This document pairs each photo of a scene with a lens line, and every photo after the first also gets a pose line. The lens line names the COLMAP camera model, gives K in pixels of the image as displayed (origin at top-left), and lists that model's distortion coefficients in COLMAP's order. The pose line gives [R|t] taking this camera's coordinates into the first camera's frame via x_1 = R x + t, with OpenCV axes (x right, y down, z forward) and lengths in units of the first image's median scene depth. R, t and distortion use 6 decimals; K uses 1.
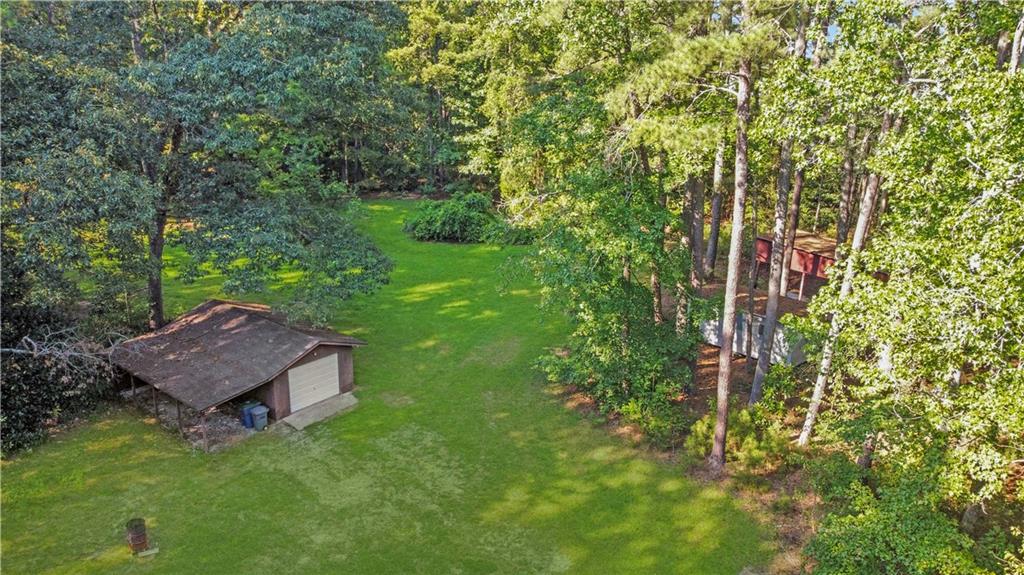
lens RADIAL K [[768.0, 0, 510.8], [0, 768.0, 286.9], [0, 0, 1]] dist [0.002324, 0.000697]
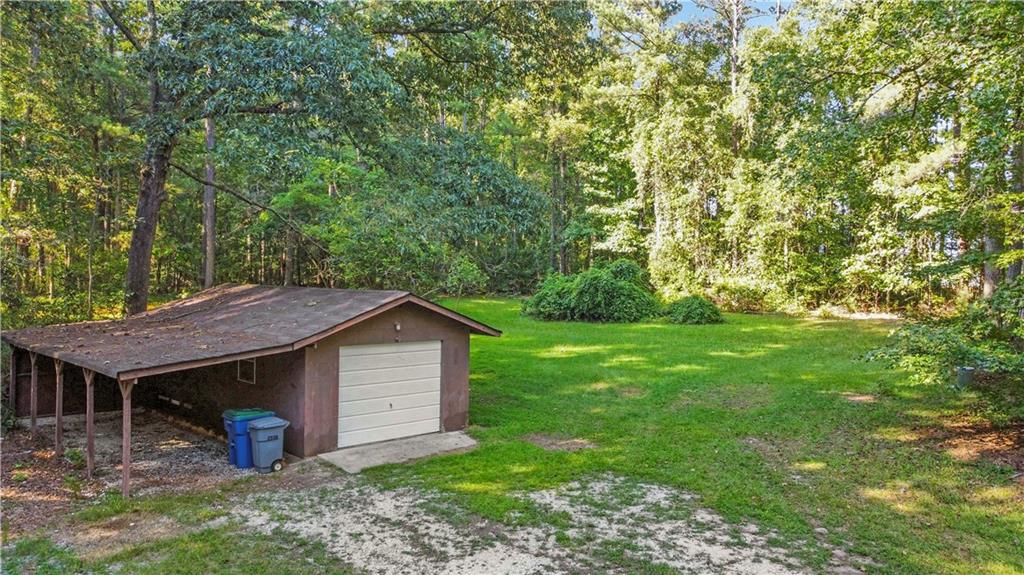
lens RADIAL K [[768.0, 0, 513.1], [0, 768.0, 289.9], [0, 0, 1]] dist [0.002324, 0.000697]
pose [[0.994944, 0.000386, -0.100431, -0.078718], [-0.028970, 0.958589, -0.283316, 0.116770], [0.096162, 0.284793, 0.953753, 0.316586]]
